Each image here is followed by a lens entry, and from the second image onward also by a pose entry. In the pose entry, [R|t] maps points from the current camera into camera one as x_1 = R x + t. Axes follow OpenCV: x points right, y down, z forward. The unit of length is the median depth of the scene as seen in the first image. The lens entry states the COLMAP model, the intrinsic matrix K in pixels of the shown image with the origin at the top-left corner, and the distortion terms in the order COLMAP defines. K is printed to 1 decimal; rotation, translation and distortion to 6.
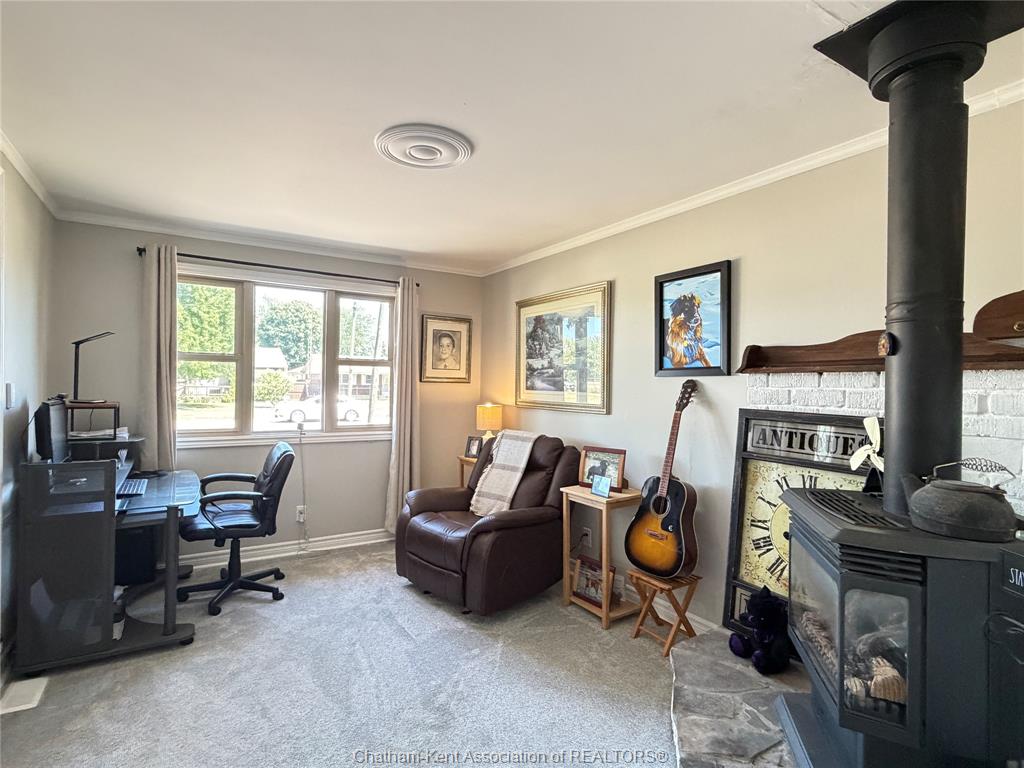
lens RADIAL K [[531.6, 0, 511.6], [0, 531.6, 382.0], [0, 0, 1]] dist [-0.000554, 0.000207]
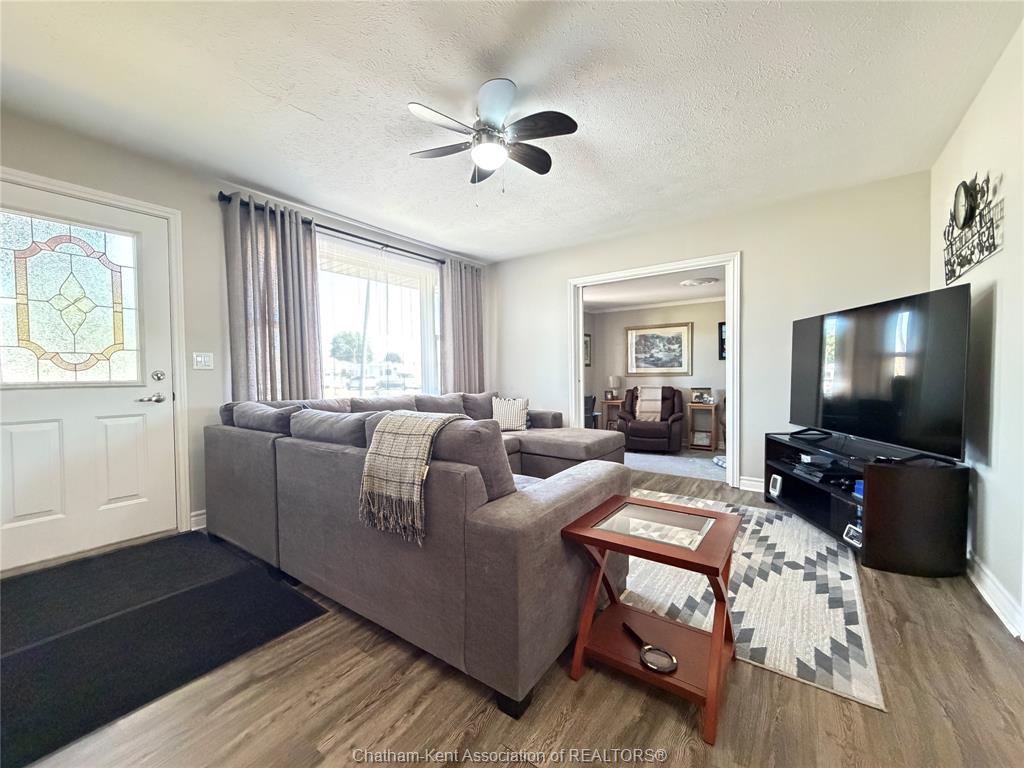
lens RADIAL K [[408.9, 0, 510.6], [0, 408.9, 380.5], [0, 0, 1]] dist [0.000480, 0.000209]
pose [[0.934316, -0.034398, 0.354781, -1.460492], [0.026309, 0.999273, 0.027598, 0.009563], [-0.355473, -0.016451, 0.934542, -0.558230]]
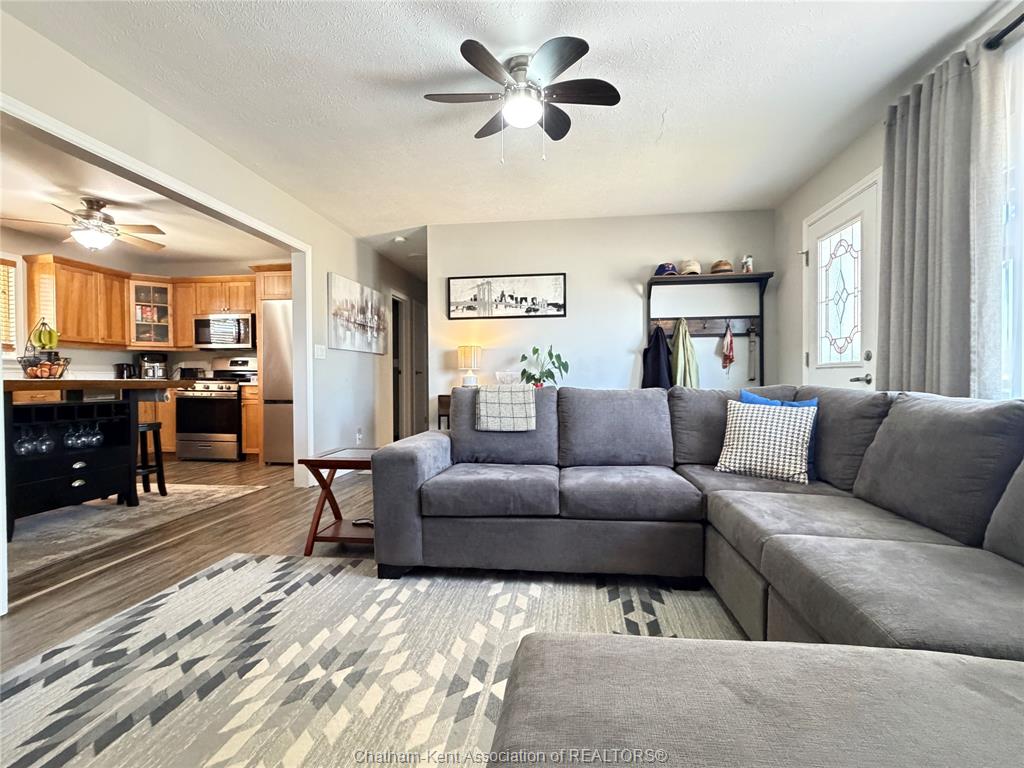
lens RADIAL K [[497.7, 0, 515.9], [0, 497.7, 387.0], [0, 0, 1]] dist [-0.002509, -0.001277]
pose [[-0.634021, -0.000357, -0.773316, -0.666643], [-0.001742, 0.999998, 0.000967, 0.062139], [0.773314, 0.001961, -0.634020, 0.551322]]
